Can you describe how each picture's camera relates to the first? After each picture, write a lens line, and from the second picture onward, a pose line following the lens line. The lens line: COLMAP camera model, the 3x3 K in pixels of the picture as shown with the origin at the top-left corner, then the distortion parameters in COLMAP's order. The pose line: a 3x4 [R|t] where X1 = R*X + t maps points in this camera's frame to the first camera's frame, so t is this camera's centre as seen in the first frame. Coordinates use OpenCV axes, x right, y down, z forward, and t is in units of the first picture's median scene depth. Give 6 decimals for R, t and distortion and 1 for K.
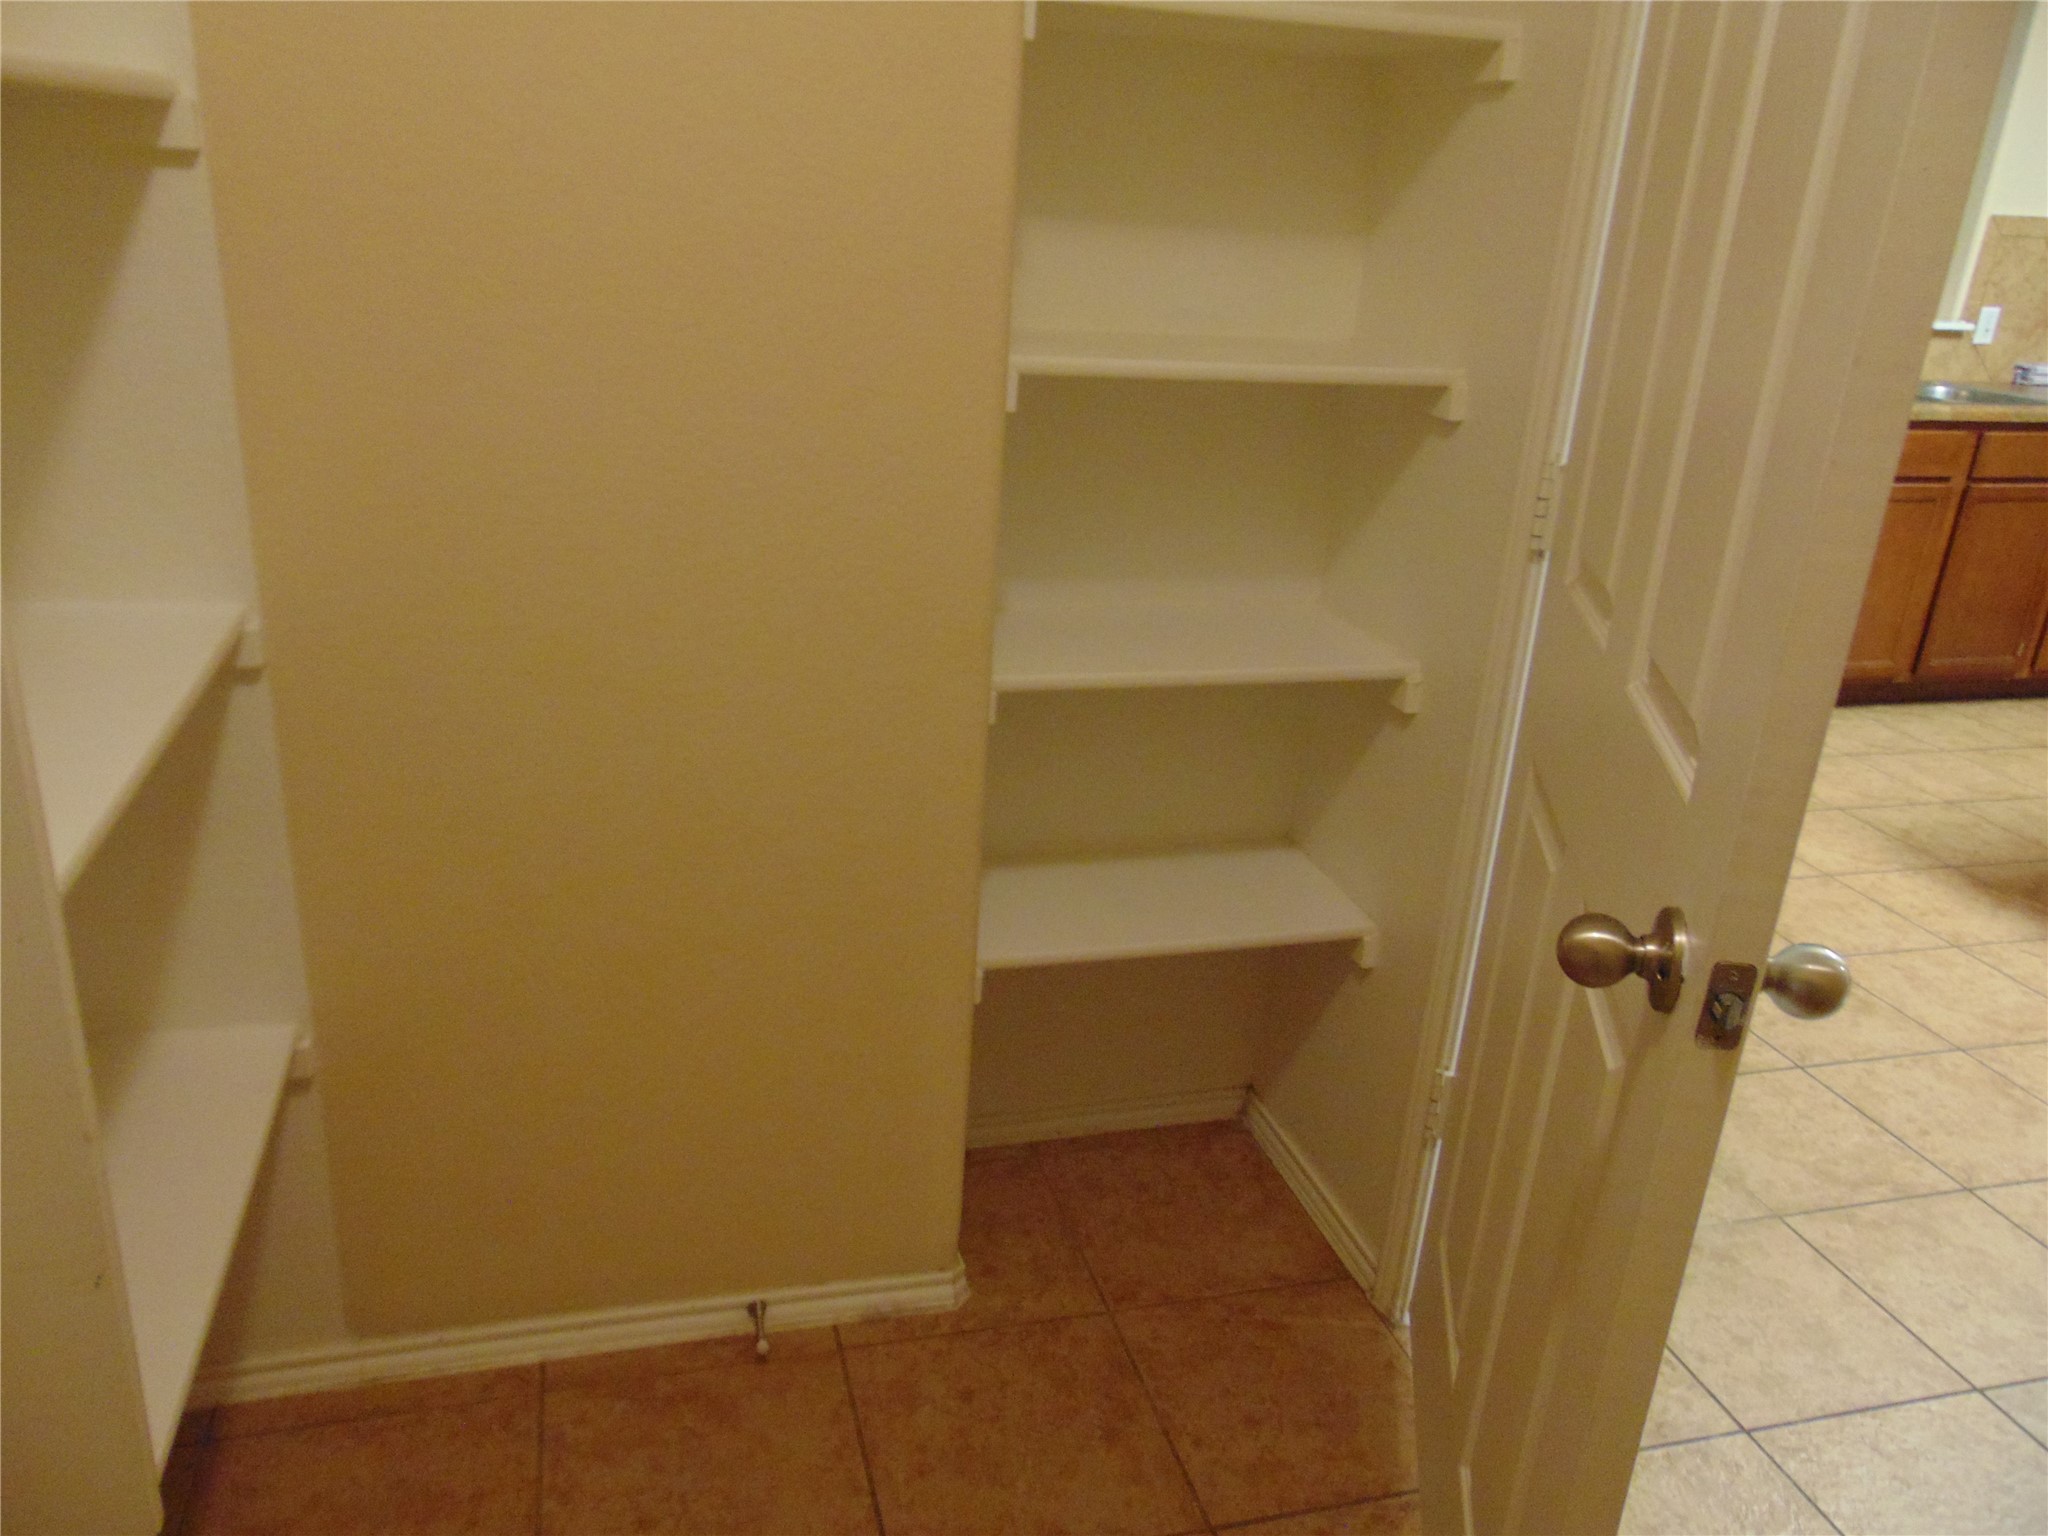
lens RADIAL K [[1532.8, 0, 1023.0], [0, 1532.8, 763.6], [0, 0, 1]] dist [0.015248, 0.002946]
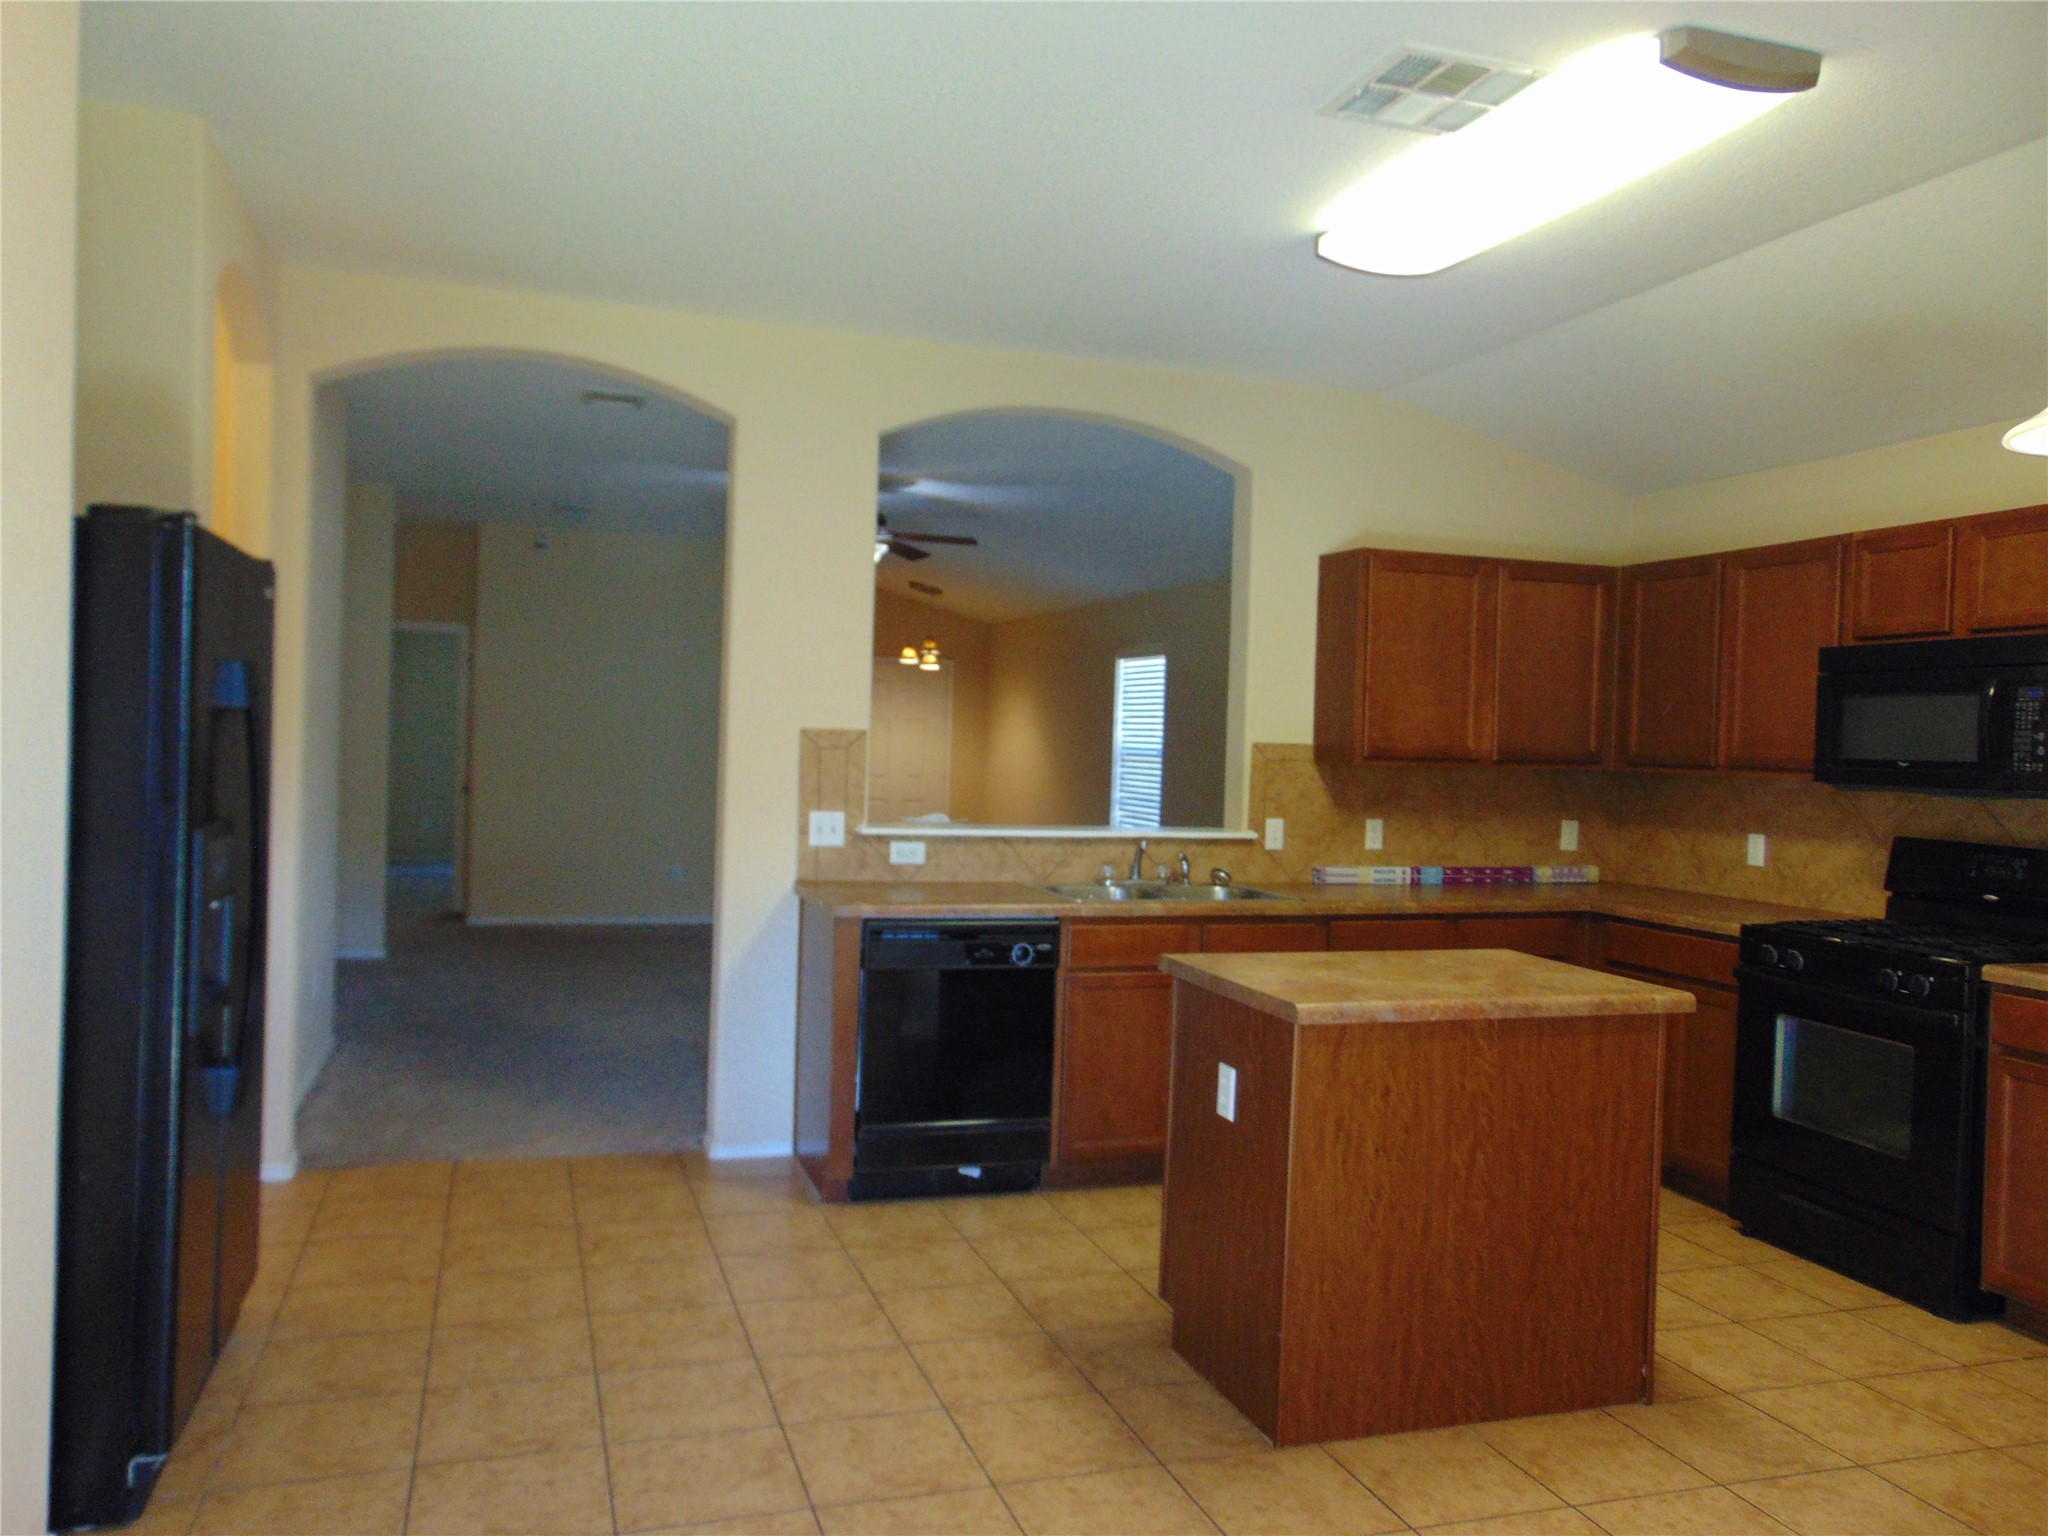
lens RADIAL K [[1532.8, 0, 1020.4], [0, 1532.8, 765.4], [0, 0, 1]] dist [0.015248, 0.002946]
pose [[0.998770, -0.022245, 0.044313, 0.392801], [0.035611, 0.943682, -0.328931, 0.033462], [-0.034500, 0.330104, 0.943314, -0.075088]]
